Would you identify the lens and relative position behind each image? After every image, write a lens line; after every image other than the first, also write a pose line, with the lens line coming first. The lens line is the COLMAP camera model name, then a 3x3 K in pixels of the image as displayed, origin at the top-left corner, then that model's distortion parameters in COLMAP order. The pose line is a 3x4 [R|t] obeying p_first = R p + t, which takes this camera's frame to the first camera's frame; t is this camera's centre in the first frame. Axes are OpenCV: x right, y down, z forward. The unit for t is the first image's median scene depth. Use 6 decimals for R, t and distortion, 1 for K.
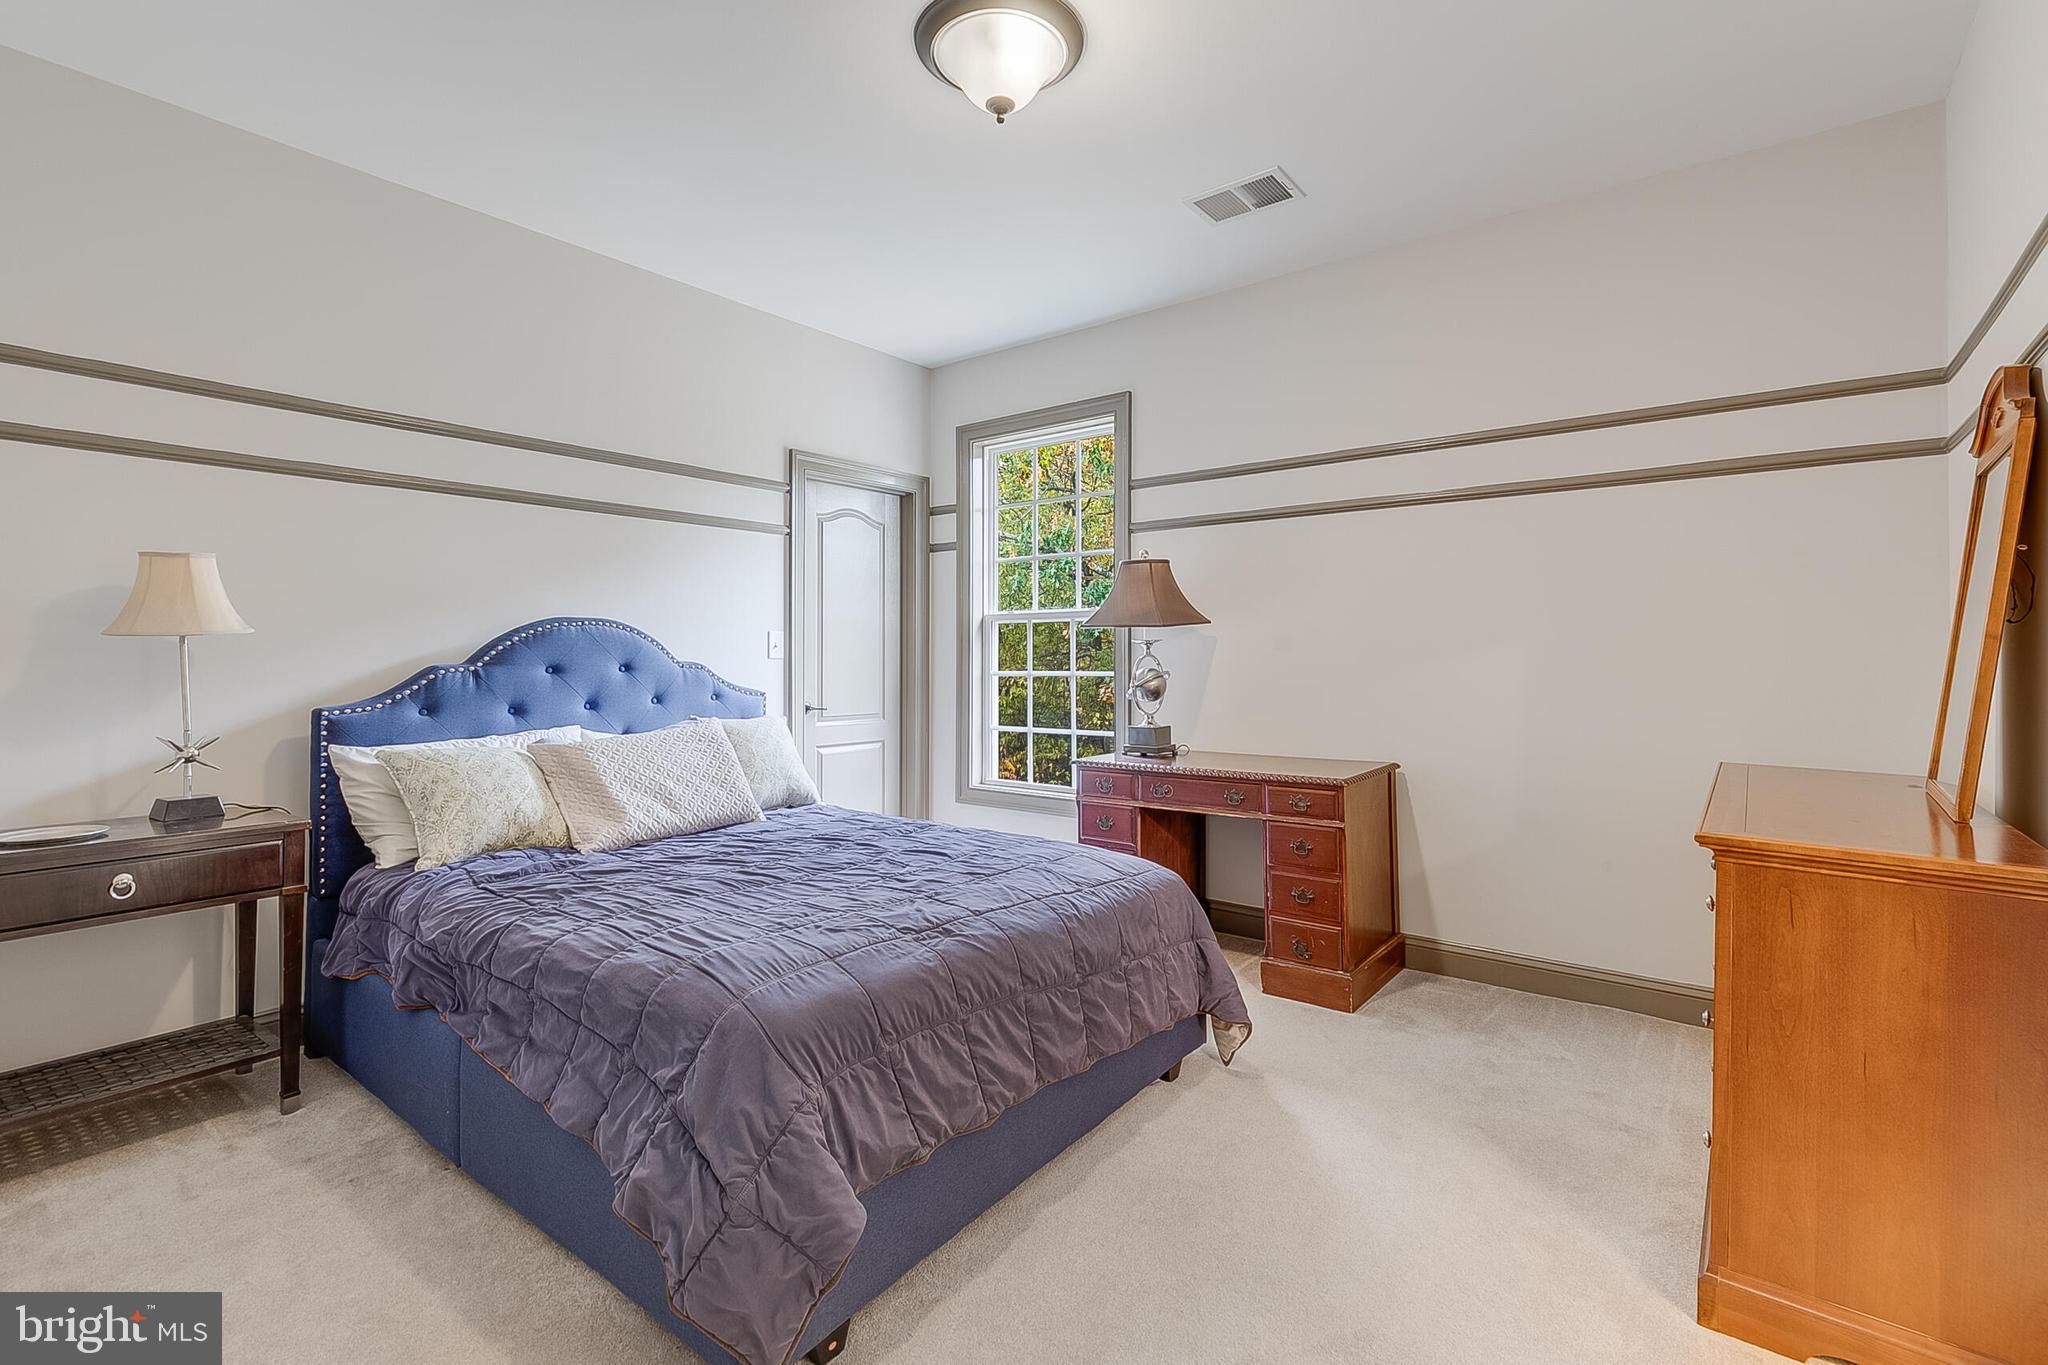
lens RADIAL K [[939.3, 0, 1019.5], [0, 939.3, 653.8], [0, 0, 1]] dist [0.010625, 0.000128]
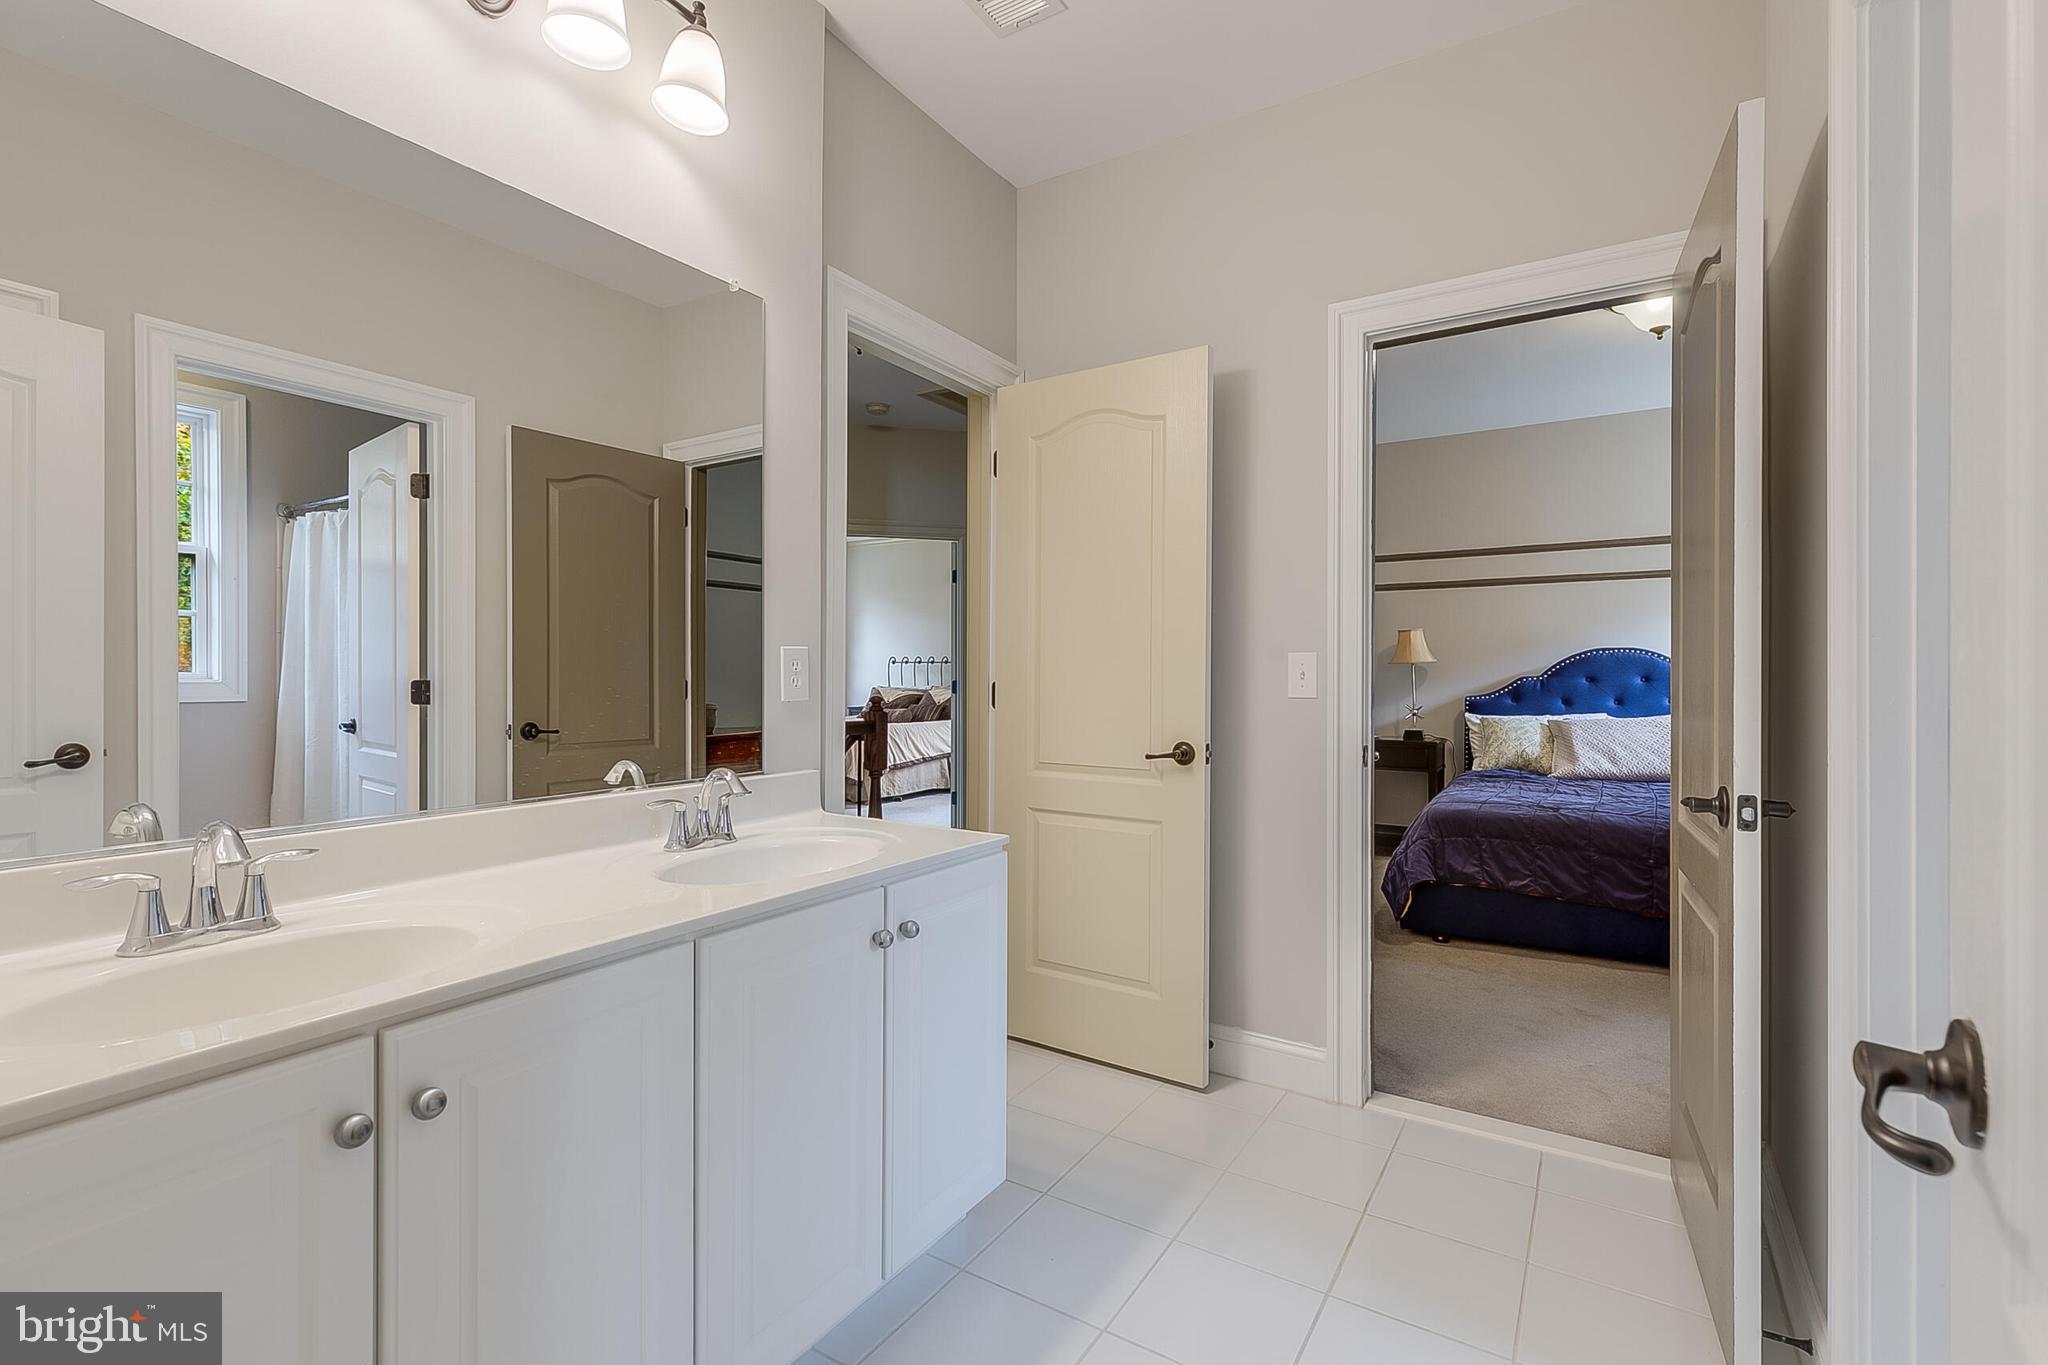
lens RADIAL K [[939.3, 0, 1019.5], [0, 939.3, 653.8], [0, 0, 1]] dist [0.010625, 0.000128]
pose [[0.108316, -0.019434, -0.993927, 1.208052], [0.003581, 0.999810, -0.019159, -0.000549], [0.994110, -0.001484, 0.108365, -0.229479]]
